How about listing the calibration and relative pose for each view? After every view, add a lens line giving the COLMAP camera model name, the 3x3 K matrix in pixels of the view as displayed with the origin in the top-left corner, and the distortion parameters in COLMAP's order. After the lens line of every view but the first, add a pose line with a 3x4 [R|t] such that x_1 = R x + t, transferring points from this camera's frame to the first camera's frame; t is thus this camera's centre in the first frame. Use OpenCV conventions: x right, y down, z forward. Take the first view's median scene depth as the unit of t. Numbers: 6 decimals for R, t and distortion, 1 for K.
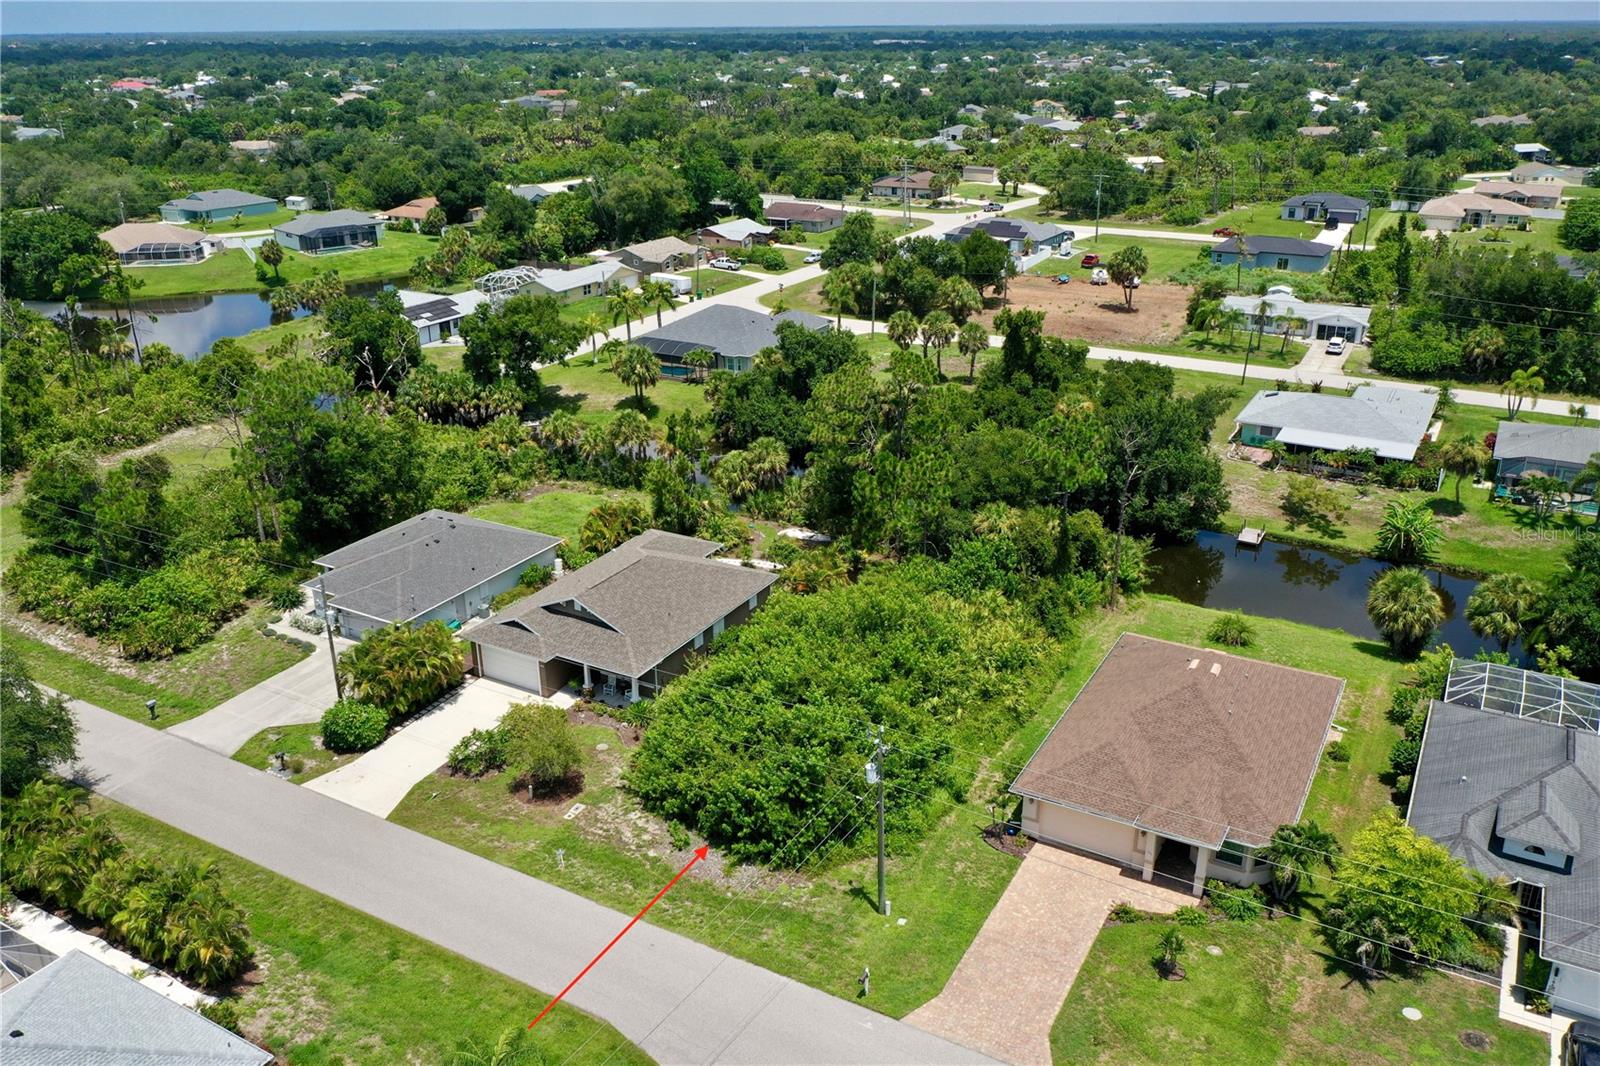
lens RADIAL K [[1261.0, 0, 800.0], [0, 1261.0, 533.0], [0, 0, 1]] dist [0.001397, -0.004283]
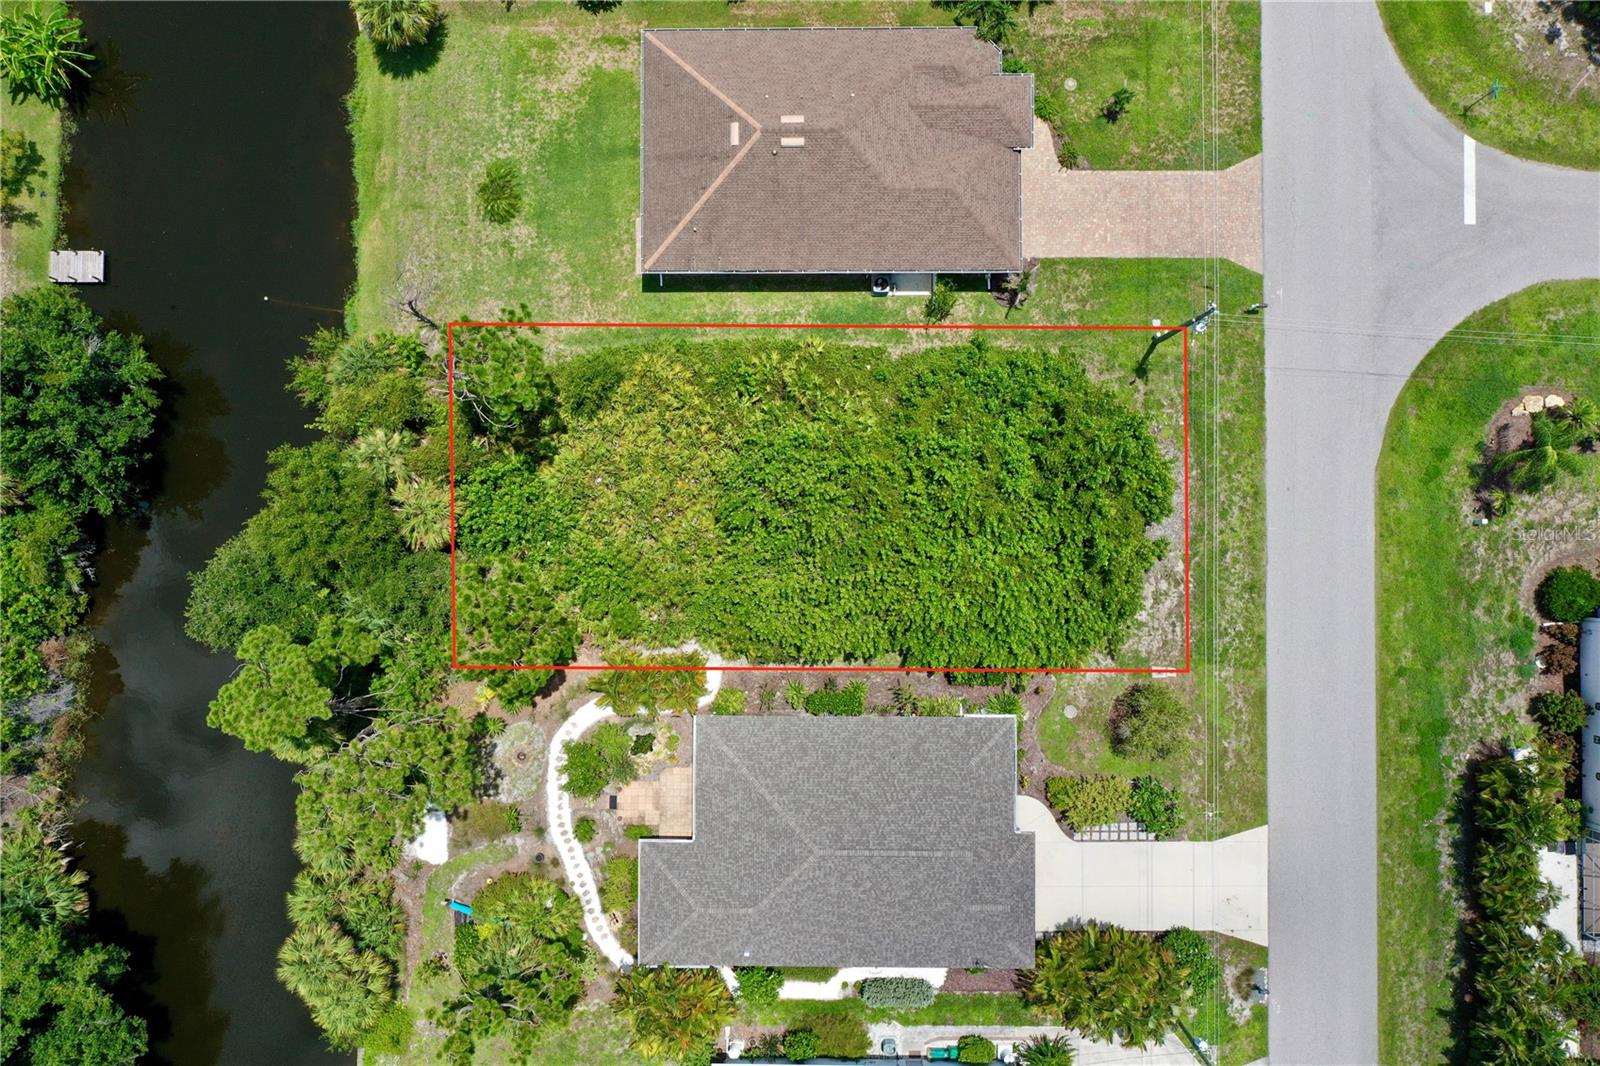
lens RADIAL K [[1262.6, 0, 800.0], [0, 1262.6, 533.0], [0, 0, 1]] dist [-0.003491, -0.006253]
pose [[-0.490557, -0.870304, 0.043865, 0.015926], [0.352687, -0.152261, 0.923270, -0.690521], [-0.796847, 0.468387, 0.381638, 0.675181]]
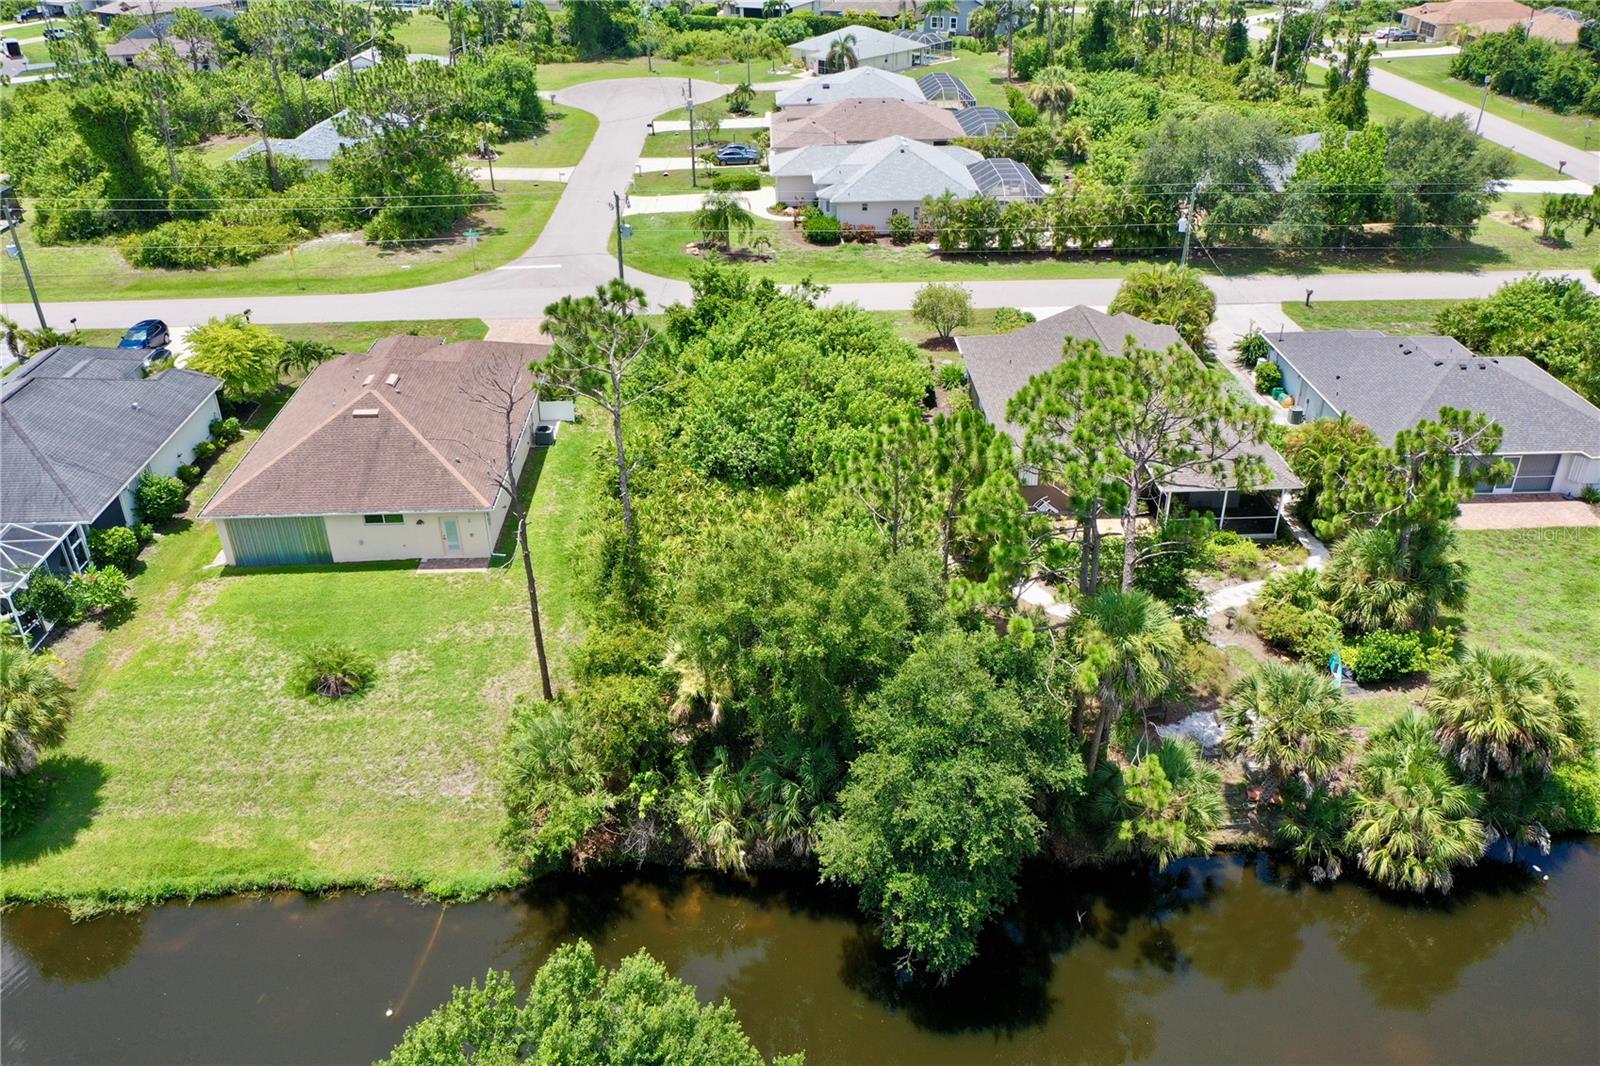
lens RADIAL K [[1262.6, 0, 800.0], [0, 1262.6, 533.0], [0, 0, 1]] dist [-0.003491, -0.006253]
pose [[-0.853521, 0.271794, -0.444555, 0.428156], [-0.179271, 0.647915, 0.740316, -0.466913], [0.489248, 0.711571, -0.504285, 1.450394]]
